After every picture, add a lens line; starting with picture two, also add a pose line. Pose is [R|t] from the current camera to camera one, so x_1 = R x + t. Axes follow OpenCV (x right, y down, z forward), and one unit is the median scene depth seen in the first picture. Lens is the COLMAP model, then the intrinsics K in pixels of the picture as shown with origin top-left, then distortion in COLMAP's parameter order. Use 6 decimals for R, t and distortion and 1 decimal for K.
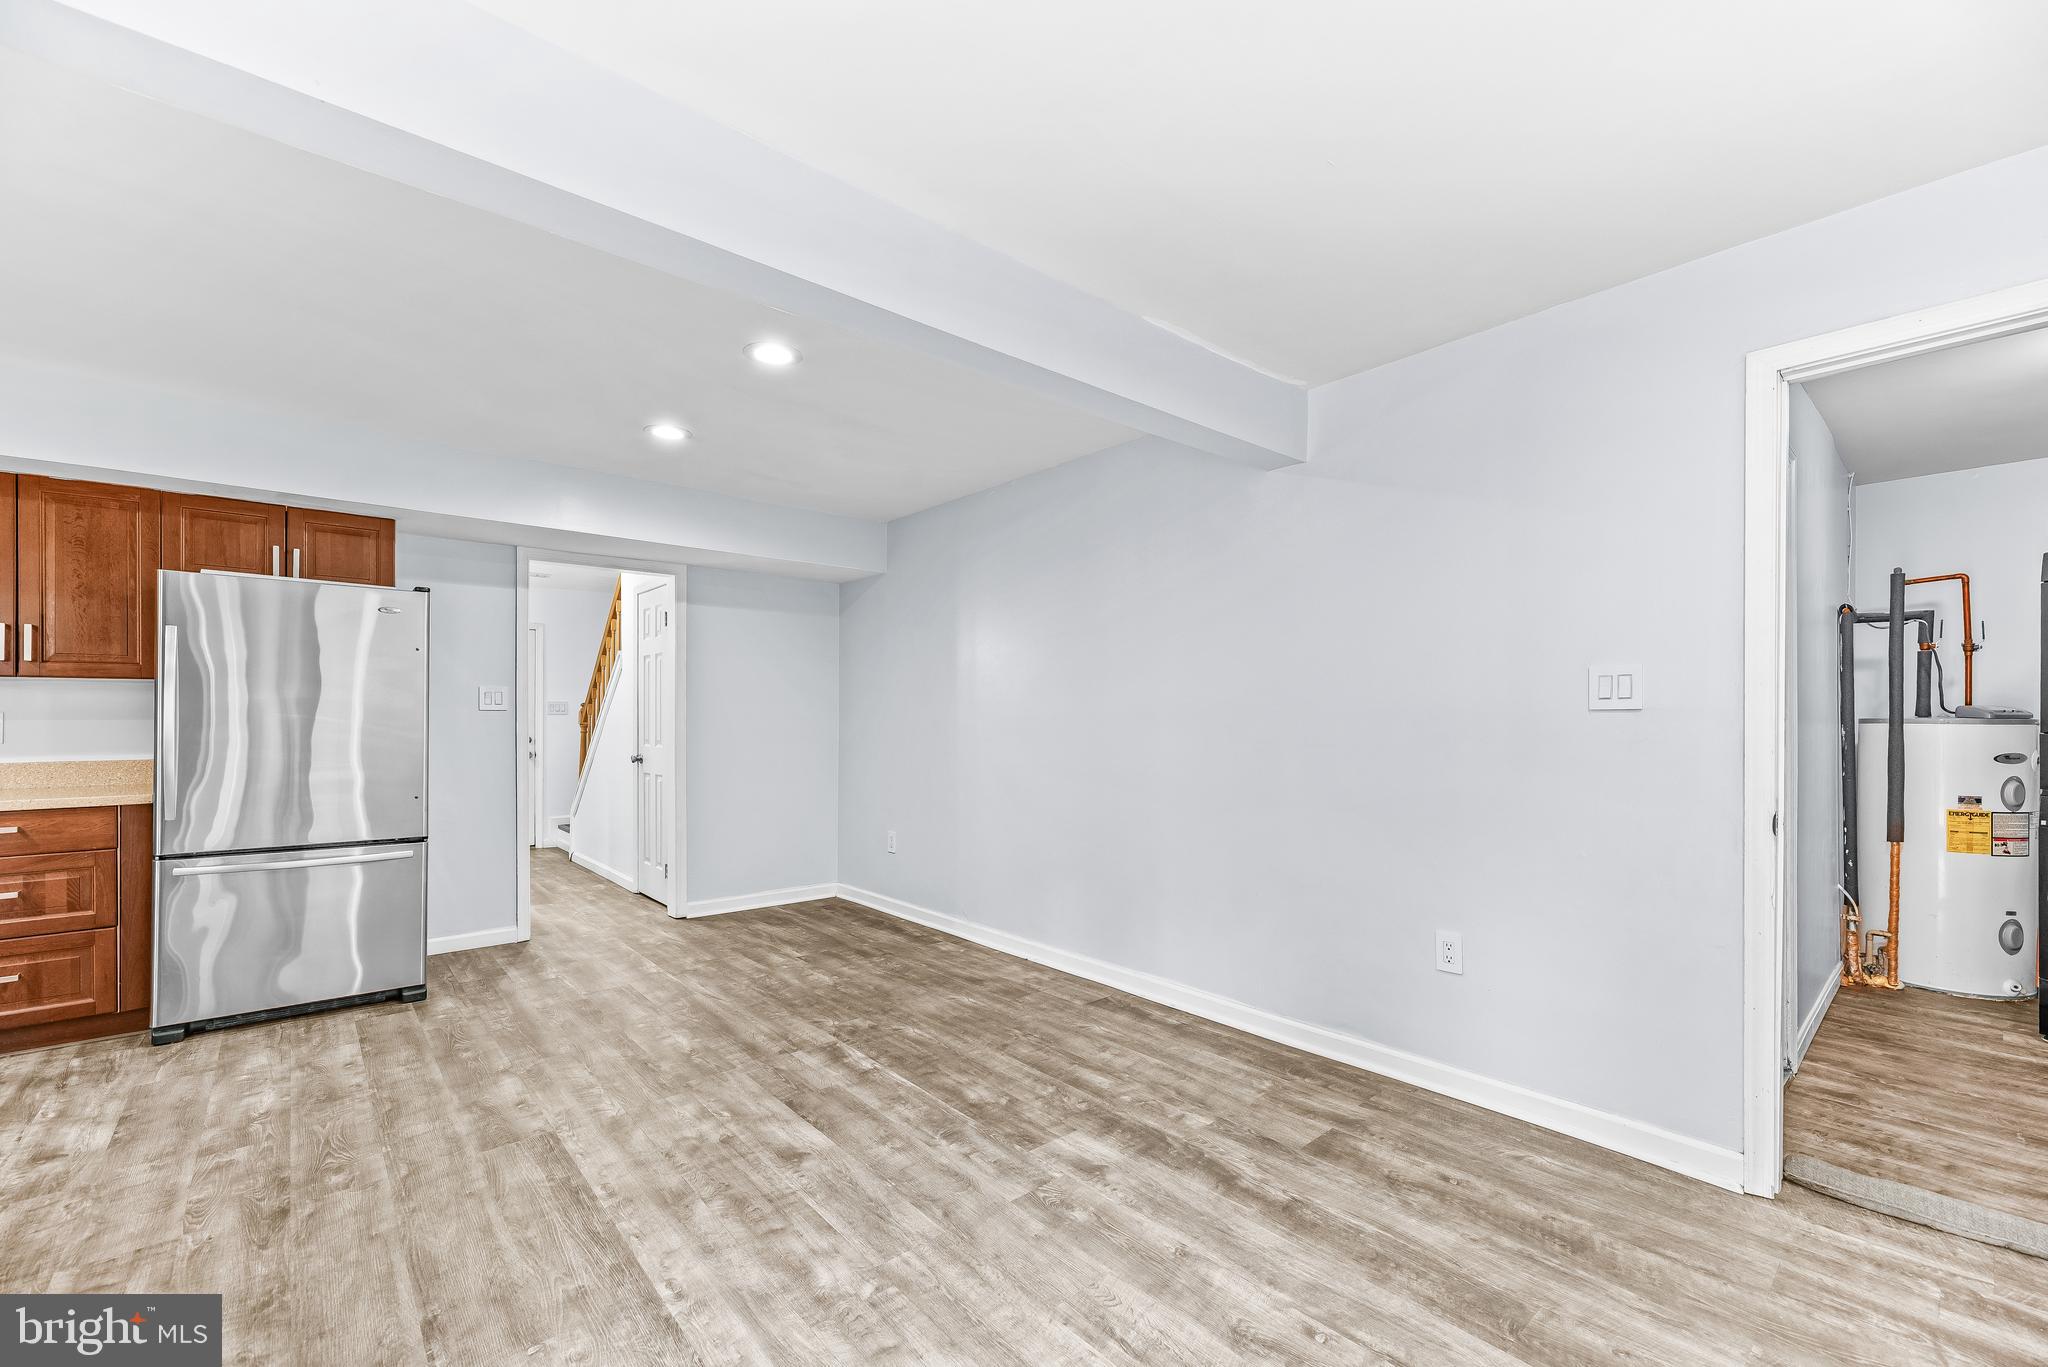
lens RADIAL K [[837.8, 0, 1020.4], [0, 837.8, 720.3], [0, 0, 1]] dist [0.001466, -0.000315]
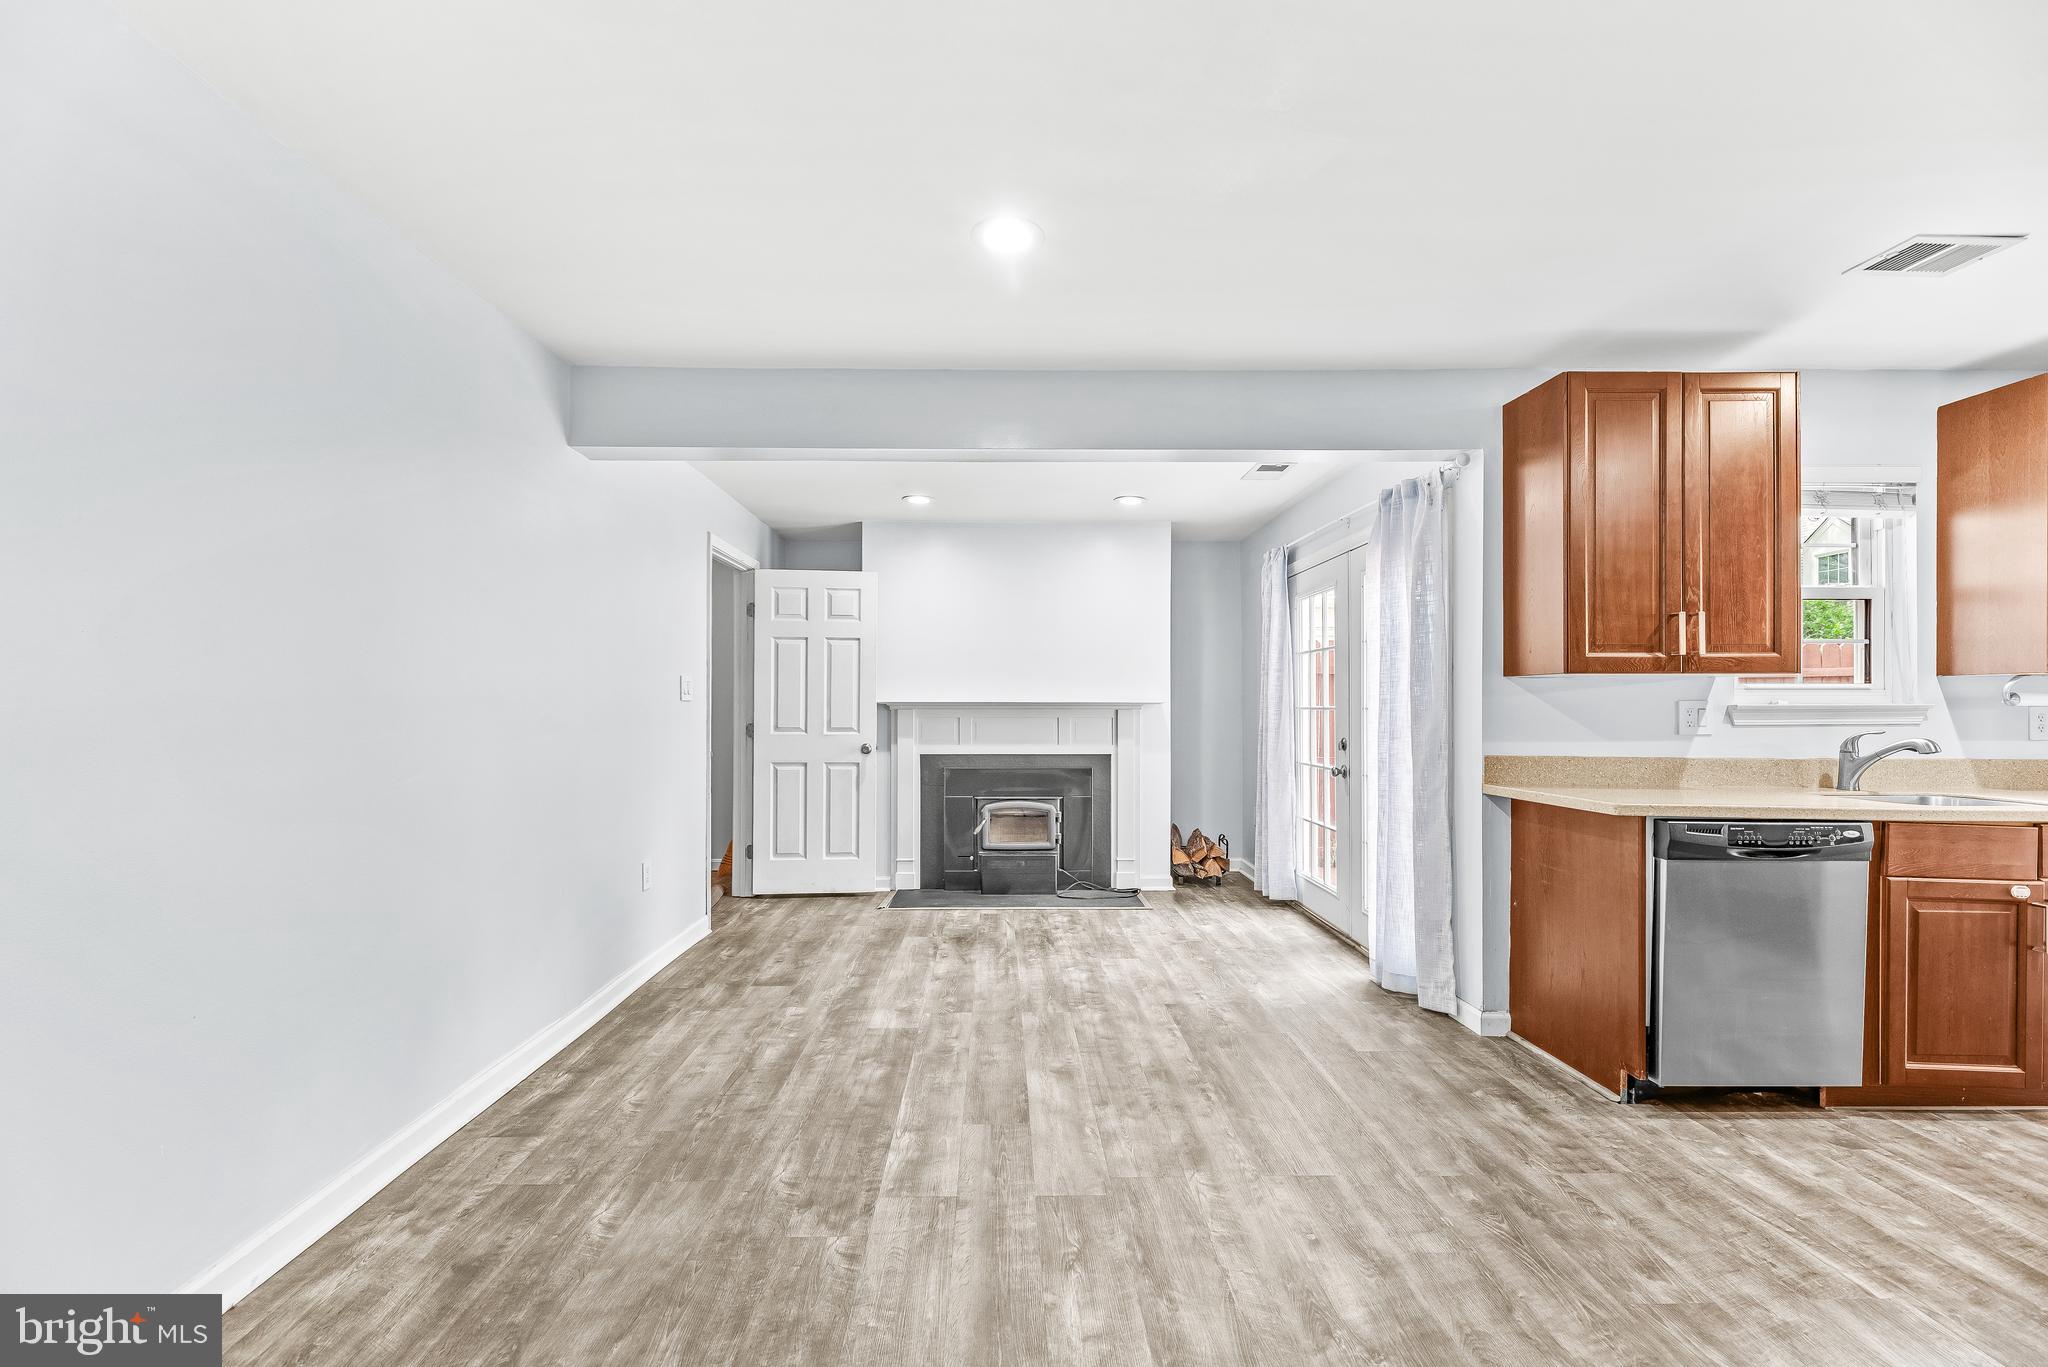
lens RADIAL K [[830.1, 0, 1011.5], [0, 830.1, 706.3], [0, 0, 1]] dist [0.001257, 0.000001]
pose [[-0.764906, -0.000720, 0.644142, -0.797091], [0.000491, 0.999998, 0.001701, -0.003050], [-0.644142, 0.001618, -0.764904, 1.592711]]
